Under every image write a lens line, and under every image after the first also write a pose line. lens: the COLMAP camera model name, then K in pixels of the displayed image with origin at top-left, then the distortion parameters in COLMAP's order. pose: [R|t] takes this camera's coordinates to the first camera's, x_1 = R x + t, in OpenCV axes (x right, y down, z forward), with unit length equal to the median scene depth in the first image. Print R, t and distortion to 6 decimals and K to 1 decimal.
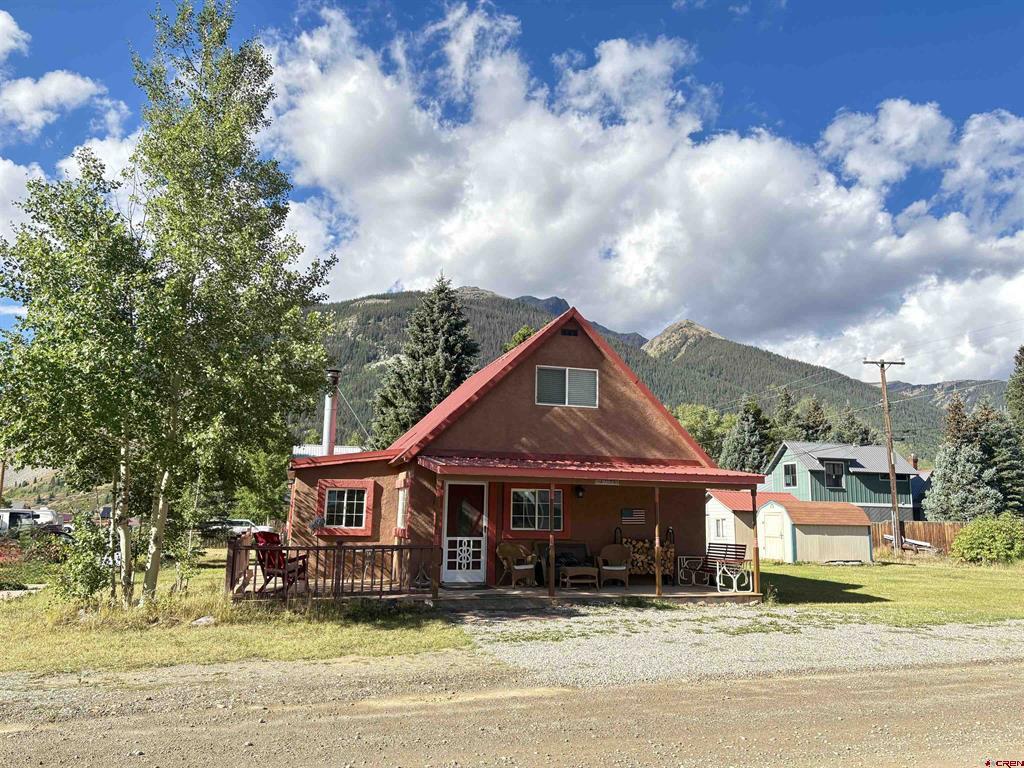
lens RADIAL K [[758.0, 0, 512.0], [0, 758.0, 384.0], [0, 0, 1]] dist [0.035663, -0.002157]
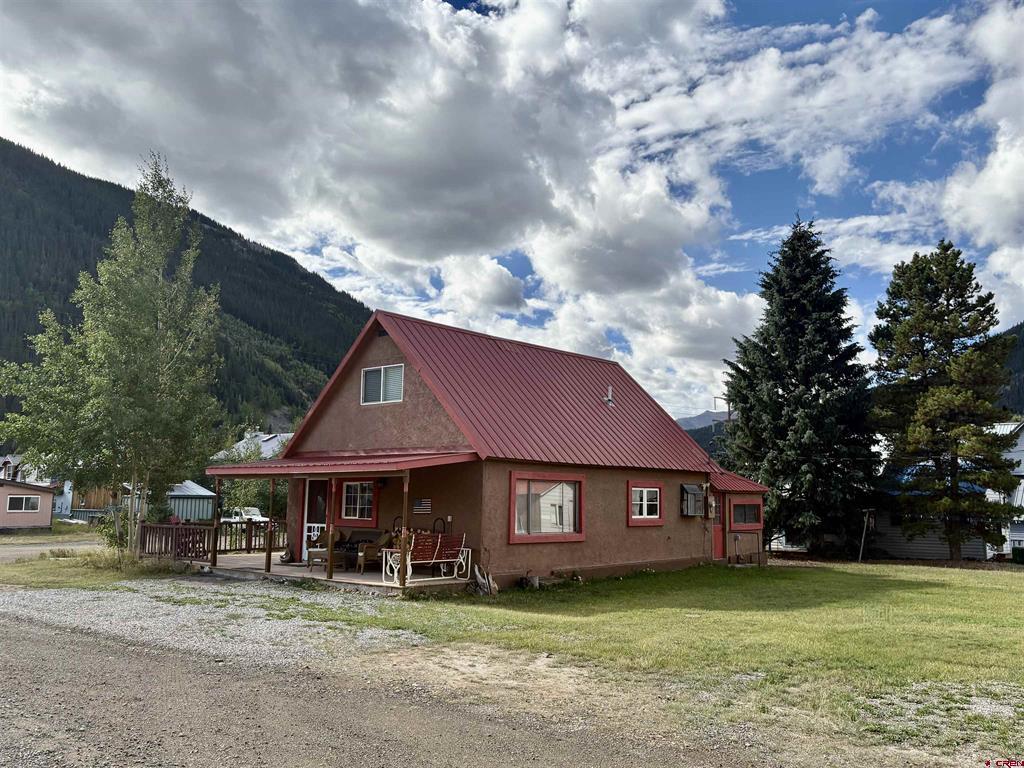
lens RADIAL K [[881.4, 0, 512.0], [0, 881.4, 384.0], [0, 0, 1]] dist [0.074210, 0.006460]
pose [[0.530050, -0.119578, -0.839493, 1.275885], [0.136821, 0.989095, -0.054500, 0.100219], [0.836855, -0.085973, 0.540631, 0.512593]]
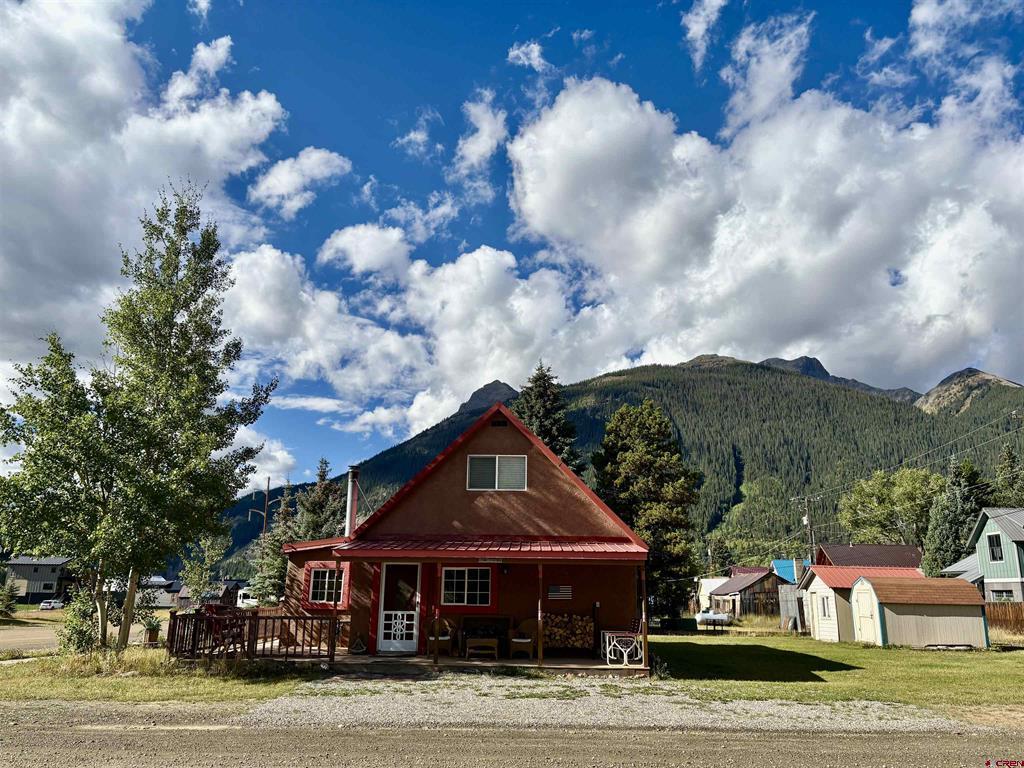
lens RADIAL K [[764.7, 0, 508.0], [0, 764.7, 400.8], [0, 0, 1]] dist [0.026184, 0.000156]
pose [[0.947661, -0.079768, -0.309152, 0.464824], [0.055564, 0.994715, -0.086335, -0.003852], [0.314405, 0.064638, 0.947086, -0.058528]]
